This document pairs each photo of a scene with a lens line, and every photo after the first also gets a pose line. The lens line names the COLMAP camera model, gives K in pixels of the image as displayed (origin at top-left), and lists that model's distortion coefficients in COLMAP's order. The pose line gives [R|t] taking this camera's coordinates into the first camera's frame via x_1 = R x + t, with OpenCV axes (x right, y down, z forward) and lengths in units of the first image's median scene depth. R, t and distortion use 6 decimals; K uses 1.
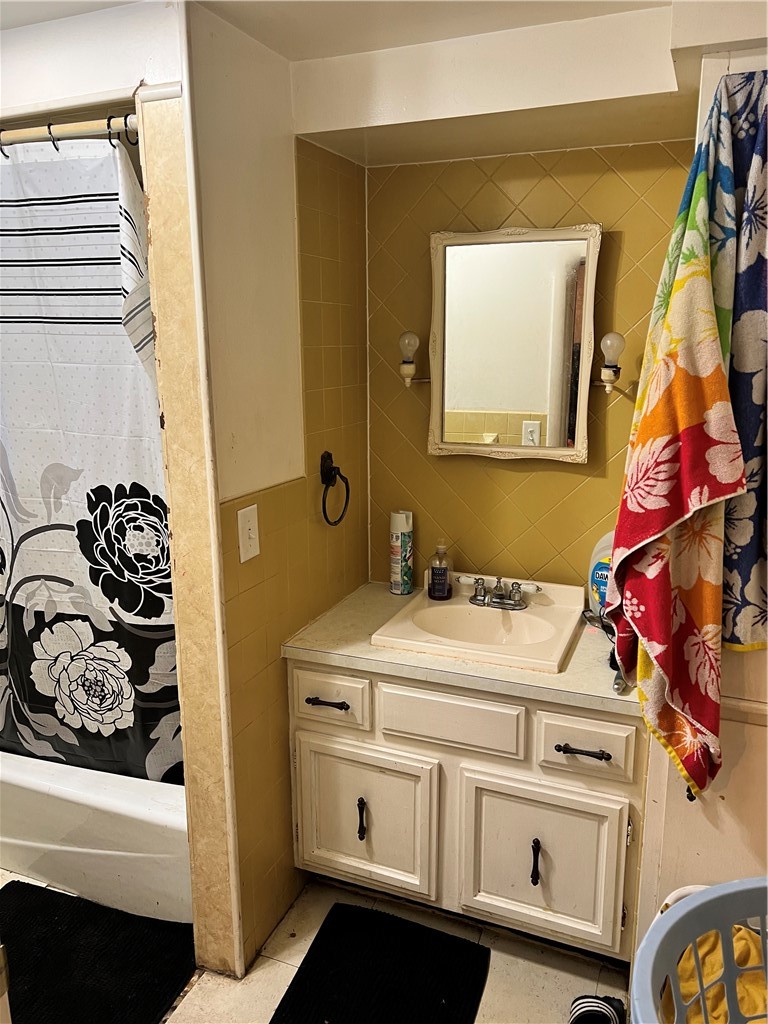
lens RADIAL K [[764.2, 0, 384.0], [0, 764.2, 512.0], [0, 0, 1]] dist [0.070031, -0.084747]
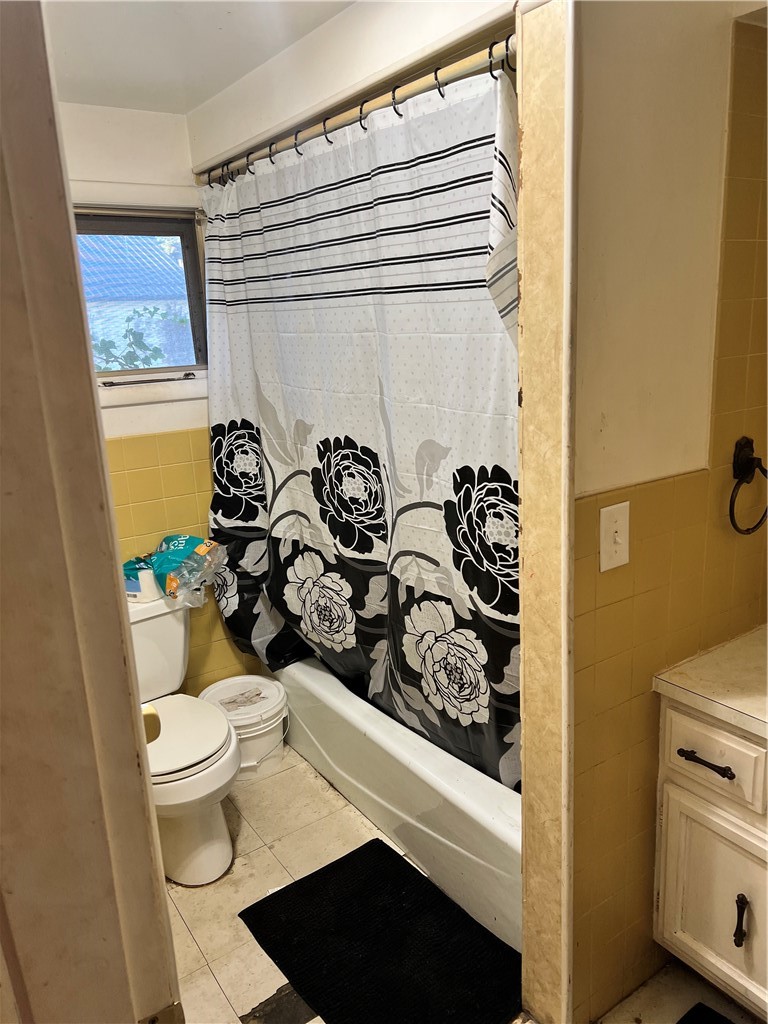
lens RADIAL K [[764.2, 0, 384.0], [0, 764.2, 512.0], [0, 0, 1]] dist [0.070031, -0.084747]
pose [[0.833313, 0.096326, -0.544344, 0.057212], [-0.072312, 0.995234, 0.065417, -0.031698], [0.548051, -0.015150, 0.836308, 0.172420]]
